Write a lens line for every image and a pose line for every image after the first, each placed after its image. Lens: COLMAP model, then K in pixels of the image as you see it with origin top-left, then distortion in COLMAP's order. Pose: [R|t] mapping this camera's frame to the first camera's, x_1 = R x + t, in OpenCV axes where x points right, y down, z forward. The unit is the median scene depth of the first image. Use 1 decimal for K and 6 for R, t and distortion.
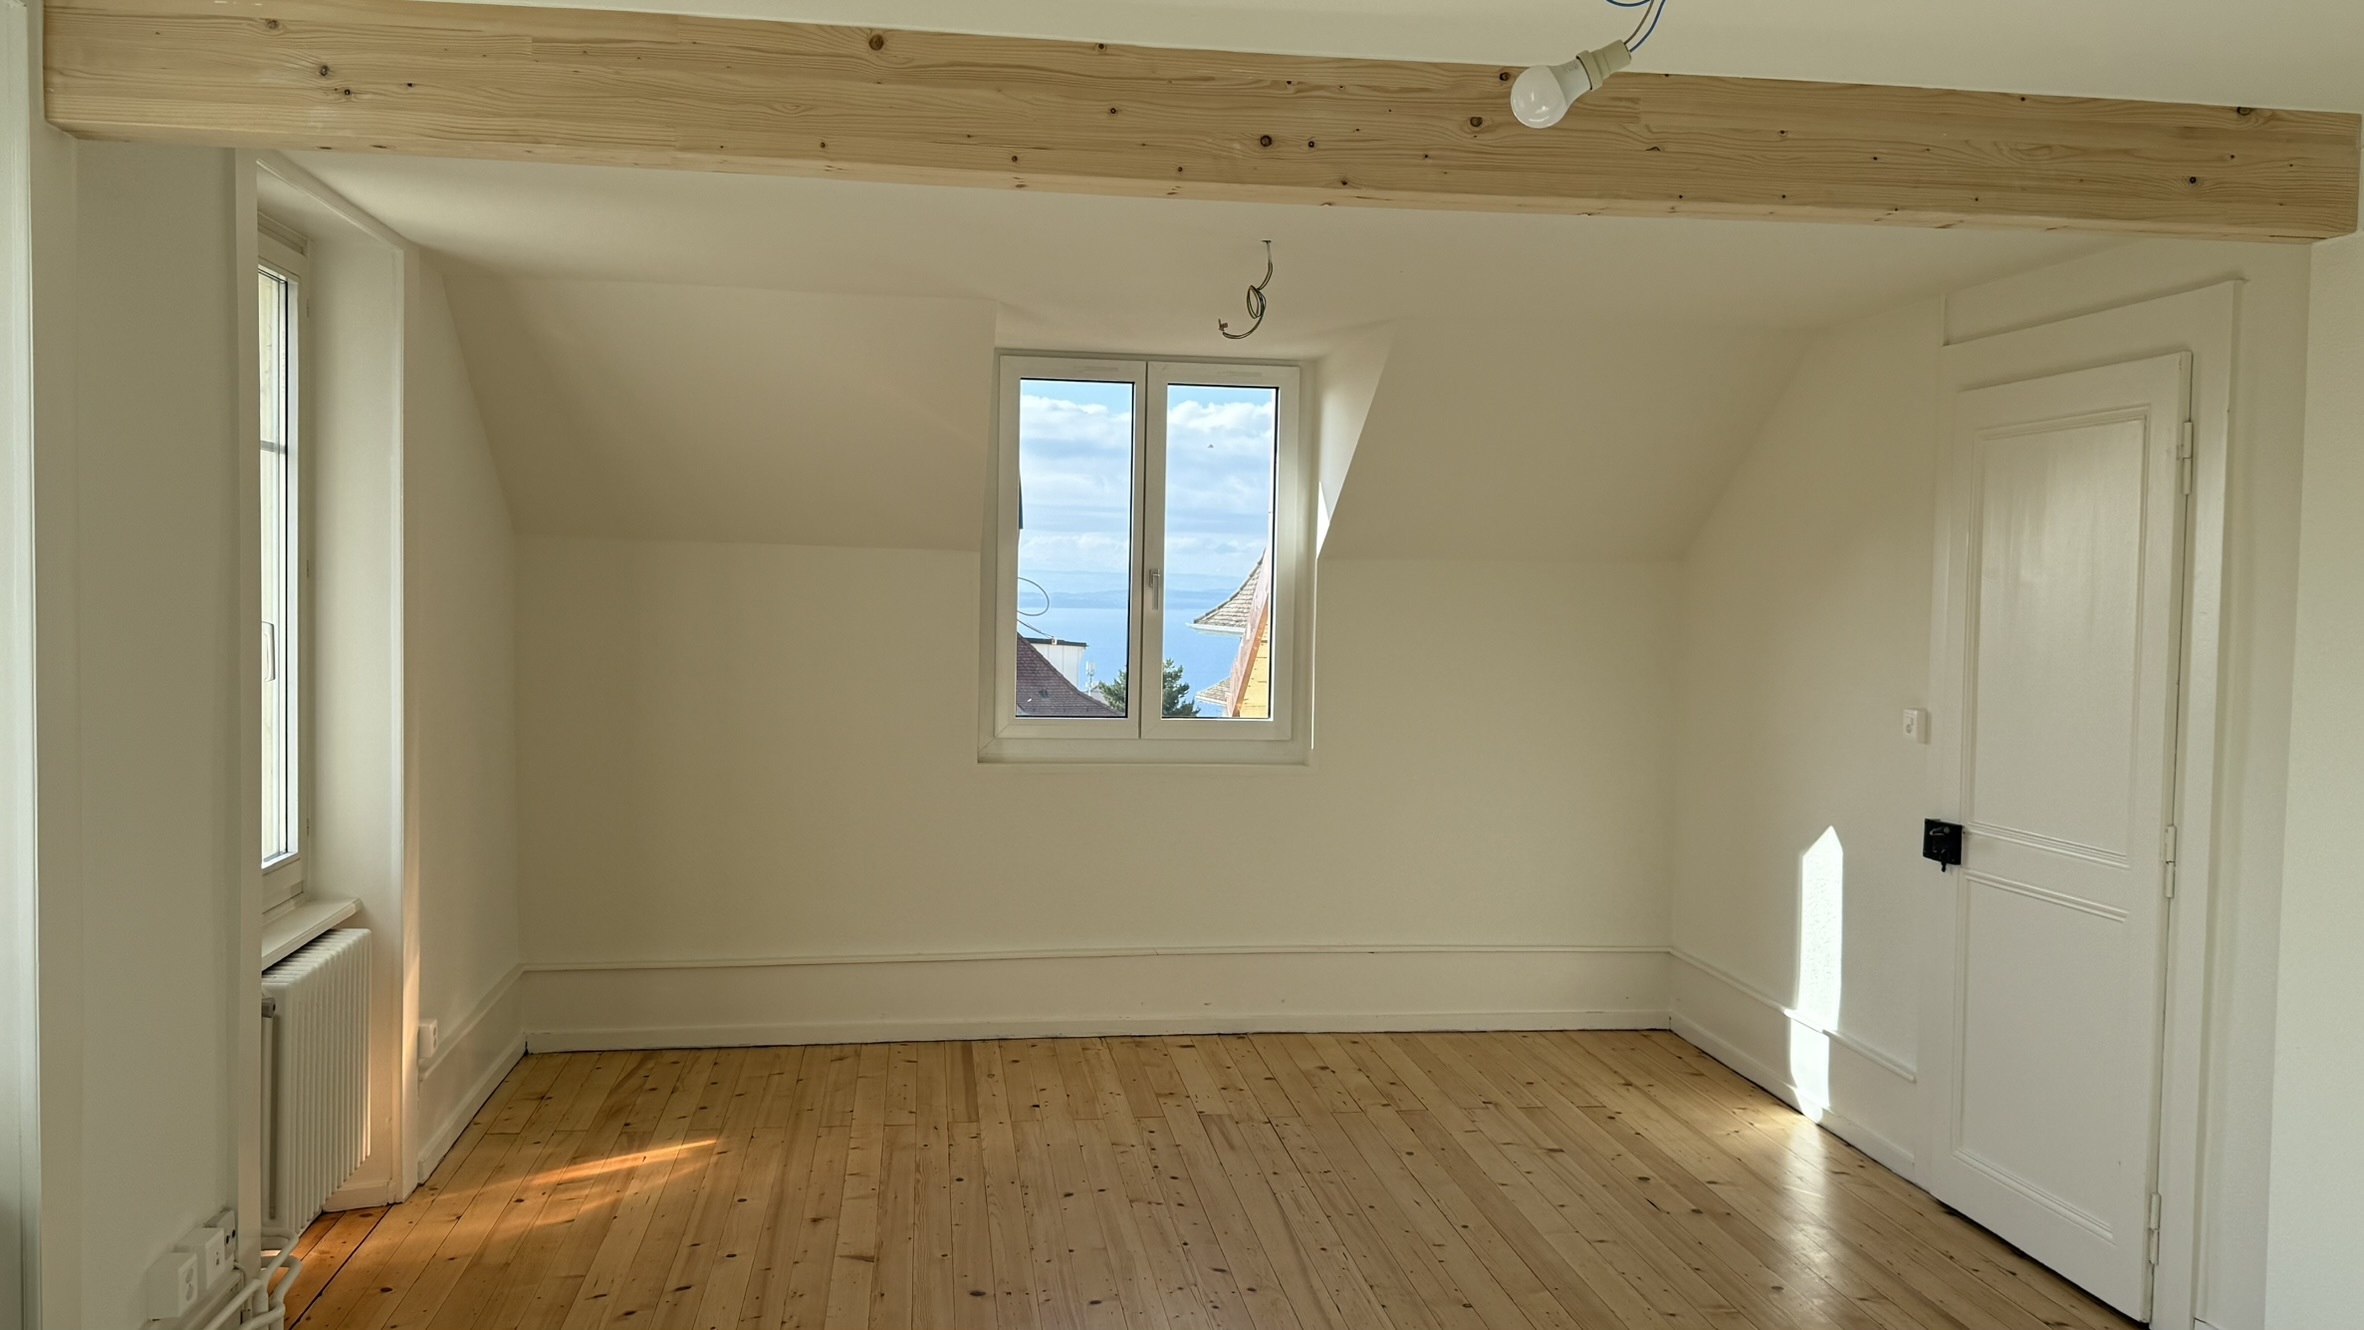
lens RADIAL K [[1863.2, 0, 1157.2], [0, 1863.2, 610.8], [0, 0, 1]] dist [0.082101, -0.071766]
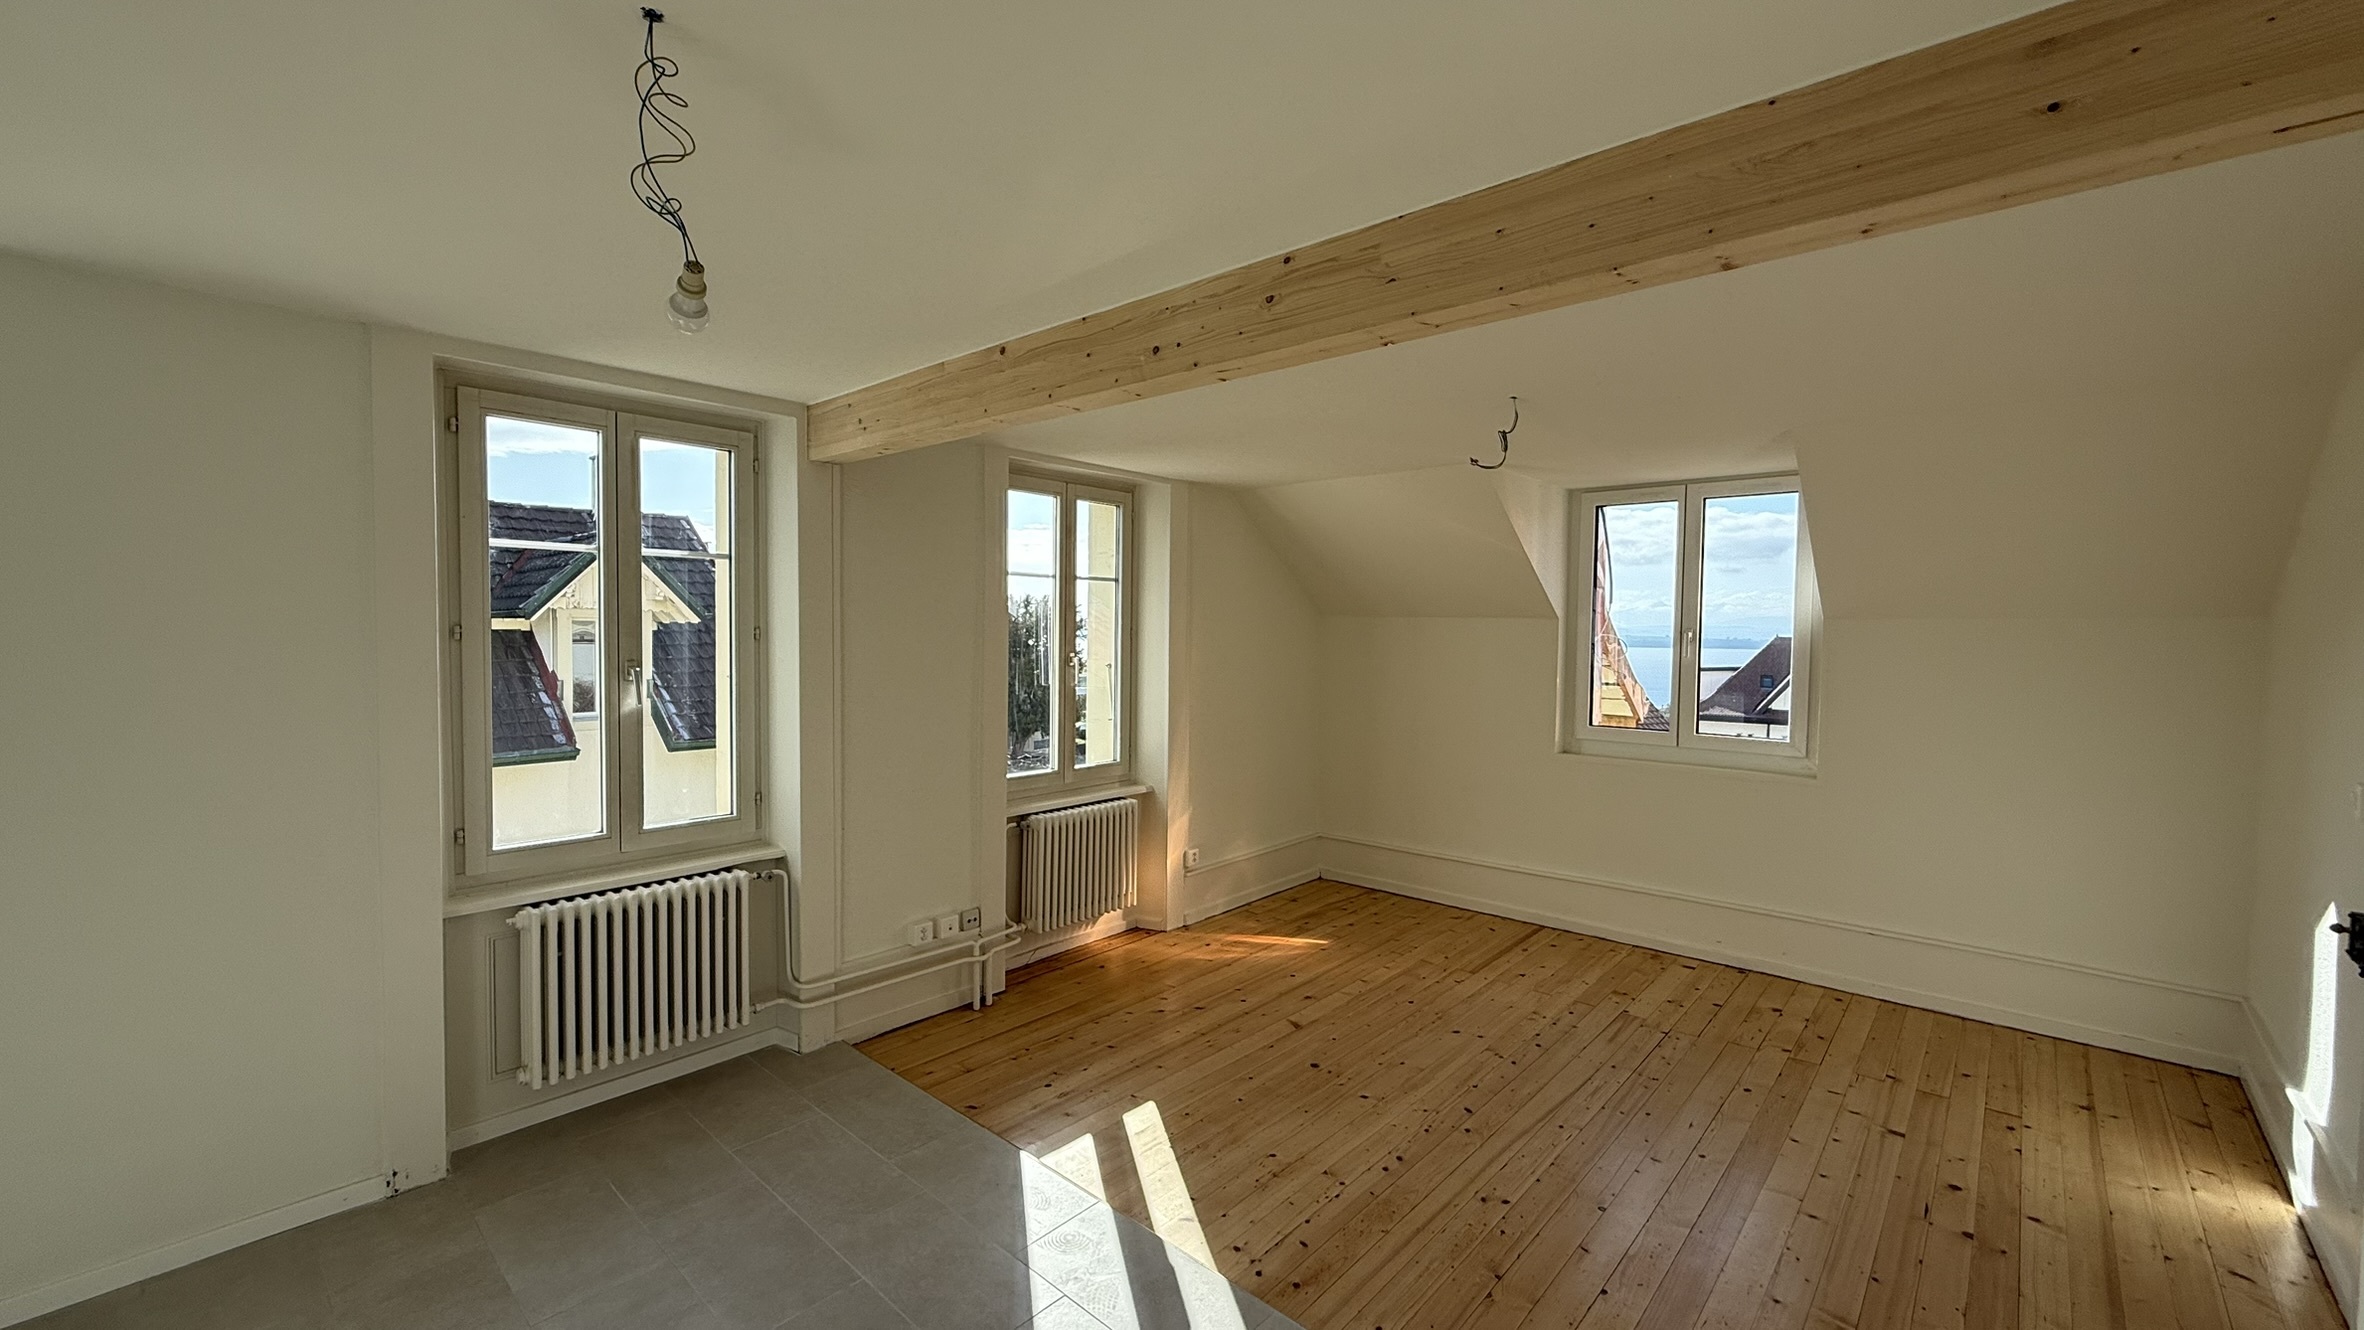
lens RADIAL K [[934.8, 0, 1167.8], [0, 934.8, 651.7], [0, 0, 1]] dist [0.007480, 0.000496]
pose [[0.642075, 0.008063, -0.766600, 0.369658], [-0.008442, 0.999958, 0.003447, -0.004983], [0.766595, 0.004258, 0.642116, 0.295883]]
